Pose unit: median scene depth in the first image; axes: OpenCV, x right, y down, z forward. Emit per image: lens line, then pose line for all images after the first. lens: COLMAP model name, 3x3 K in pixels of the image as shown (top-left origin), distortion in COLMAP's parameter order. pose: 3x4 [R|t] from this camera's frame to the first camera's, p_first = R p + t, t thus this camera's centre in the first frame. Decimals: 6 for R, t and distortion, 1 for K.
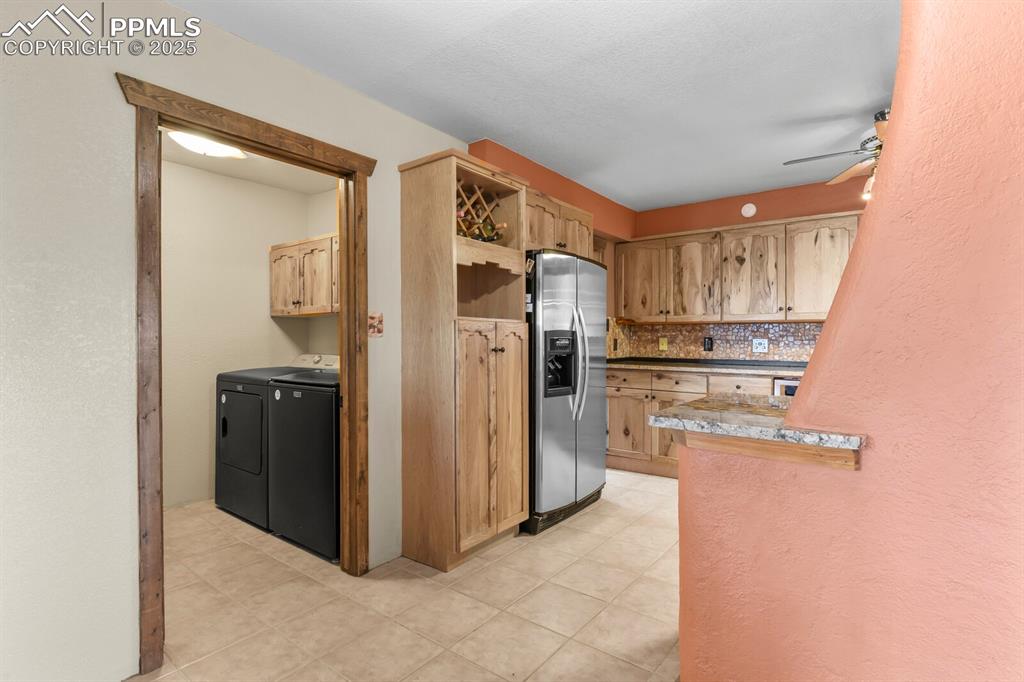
lens RADIAL K [[495.2, 0, 516.7], [0, 495.2, 342.2], [0, 0, 1]] dist [-0.010042, -0.002903]
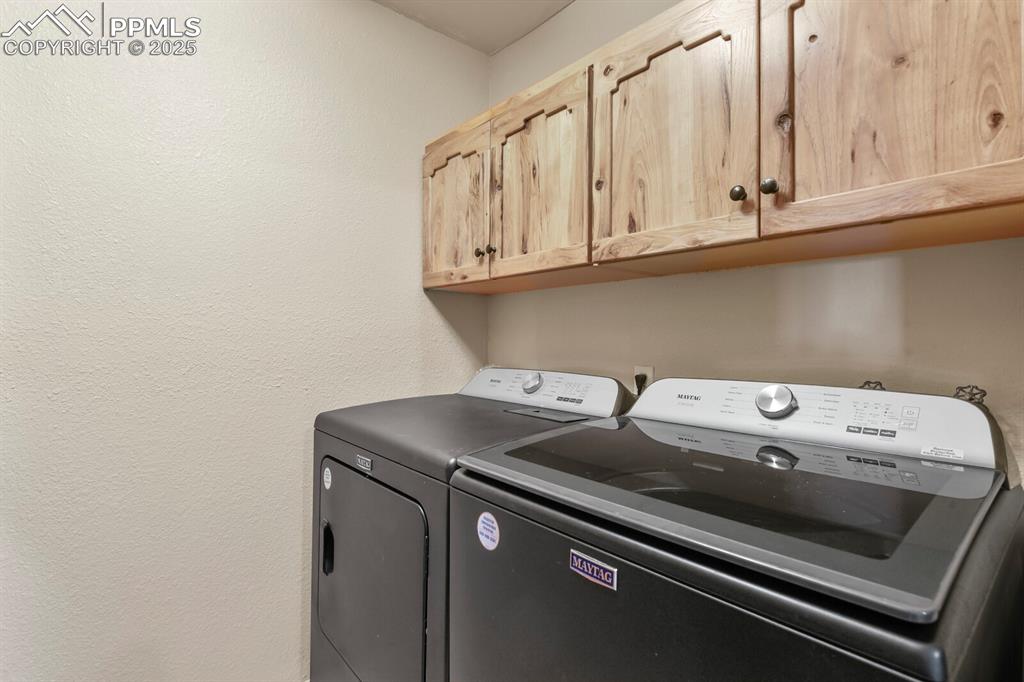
lens RADIAL K [[495.2, 0, 511.1], [0, 495.2, 339.9], [0, 0, 1]] dist [-0.010042, -0.002903]
pose [[0.975277, 0.004563, -0.220938, -0.327230], [-0.006537, 0.999945, -0.008206, 0.001352], [0.220889, 0.009447, 0.975253, 0.582471]]
